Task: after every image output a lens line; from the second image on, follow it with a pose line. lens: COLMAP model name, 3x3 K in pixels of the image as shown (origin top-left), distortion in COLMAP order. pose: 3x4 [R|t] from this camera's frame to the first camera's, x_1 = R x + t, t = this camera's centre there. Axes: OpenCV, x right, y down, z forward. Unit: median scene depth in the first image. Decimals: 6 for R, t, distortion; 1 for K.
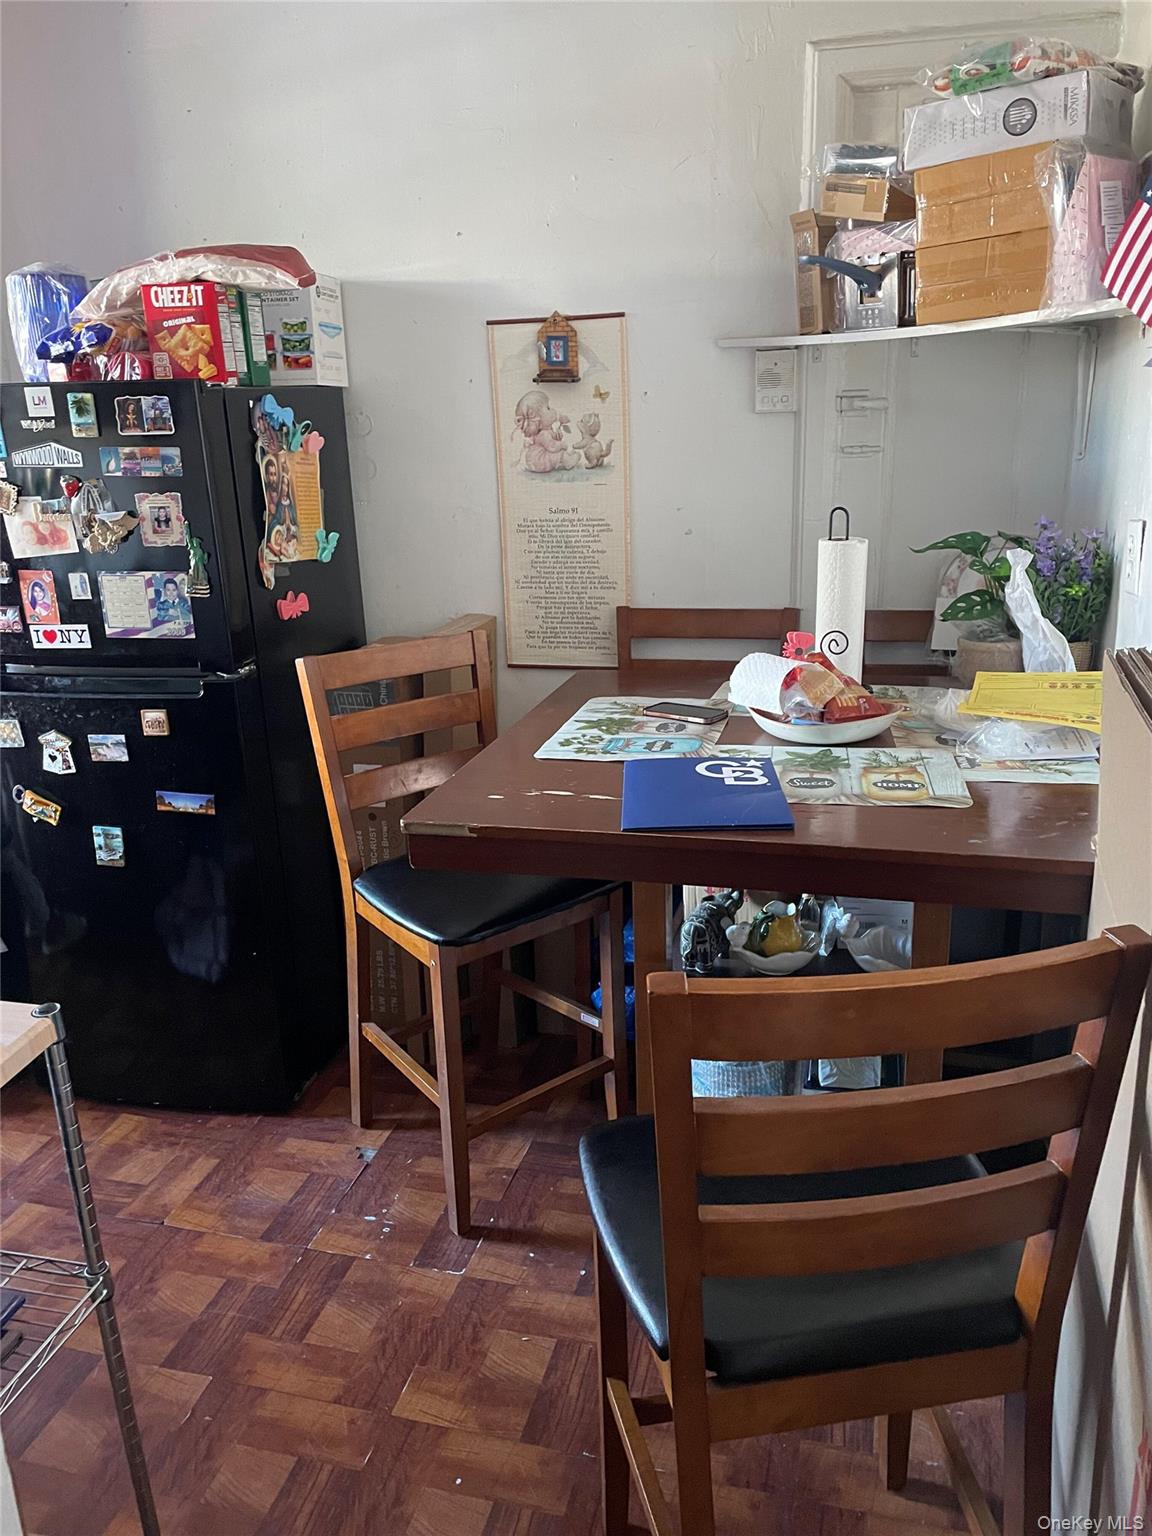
lens RADIAL K [[1175.9, 0, 579.9], [0, 1175.9, 774.3], [0, 0, 1]] dist [0.011344, -0.003858]
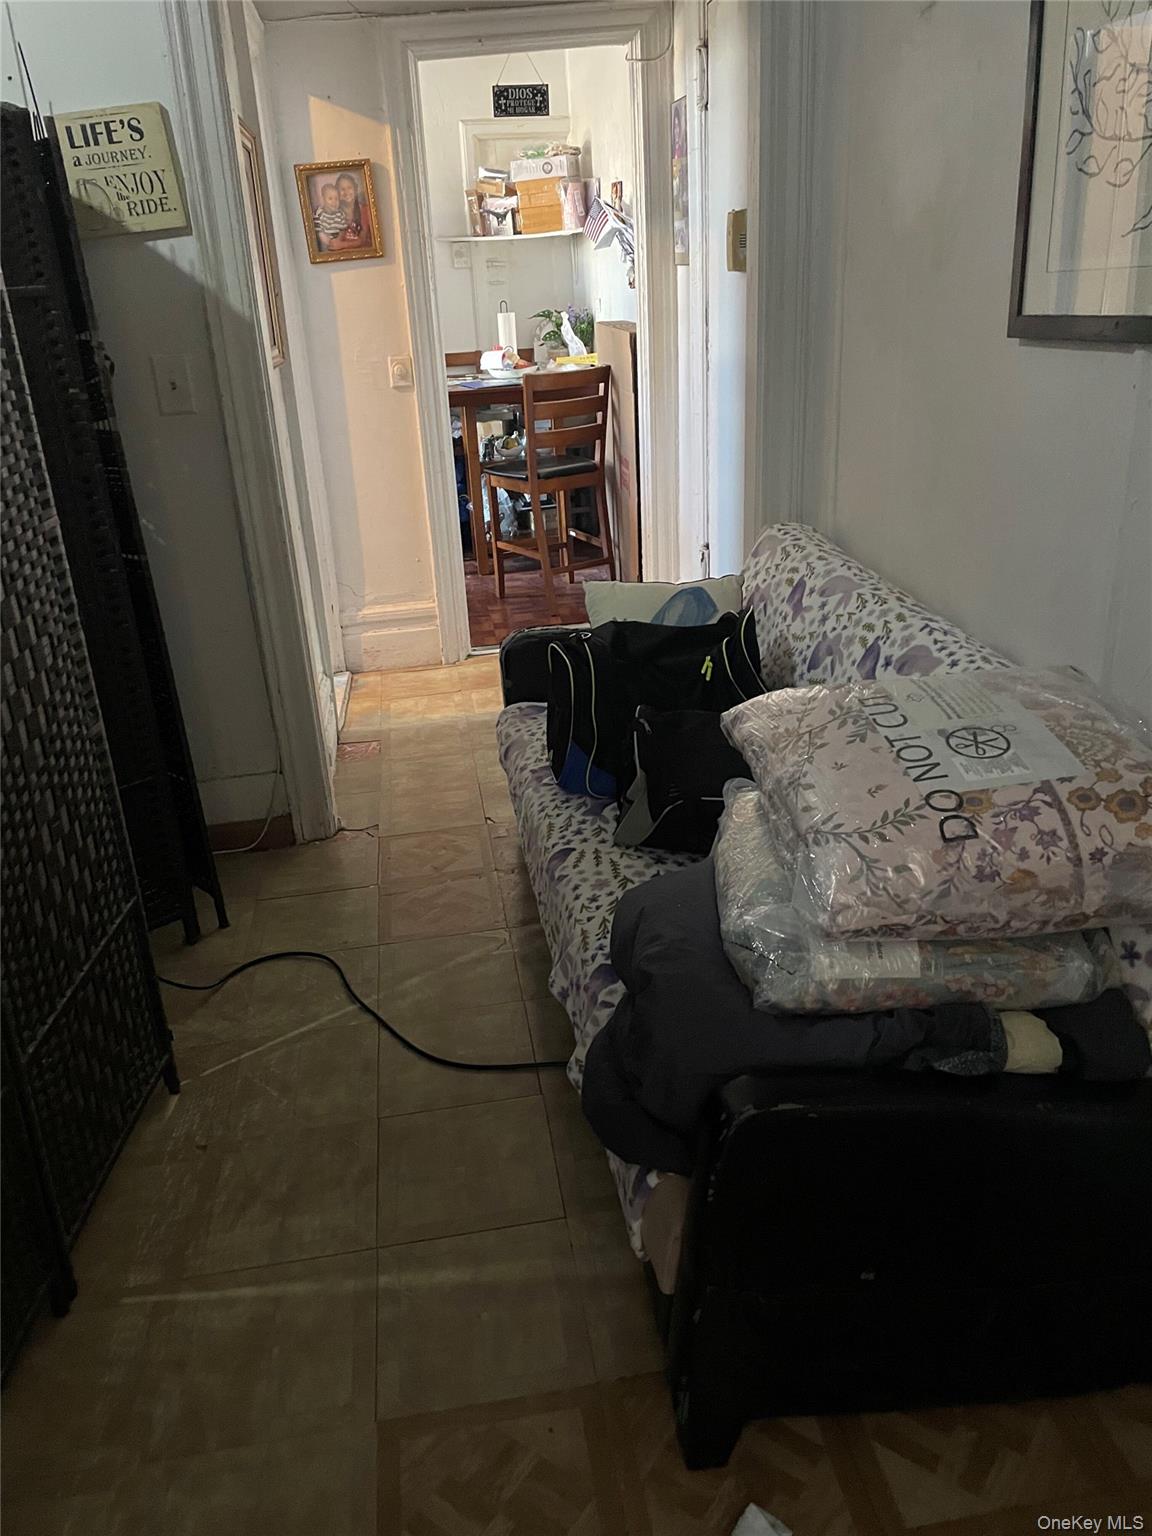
lens RADIAL K [[1175.9, 0, 578.4], [0, 1175.9, 763.9], [0, 0, 1]] dist [0.011344, -0.003858]
pose [[0.917391, -0.163857, 0.362690, -0.824776], [0.134734, 0.985369, 0.104375, 0.601206], [-0.374486, -0.046886, 0.926046, -1.746583]]
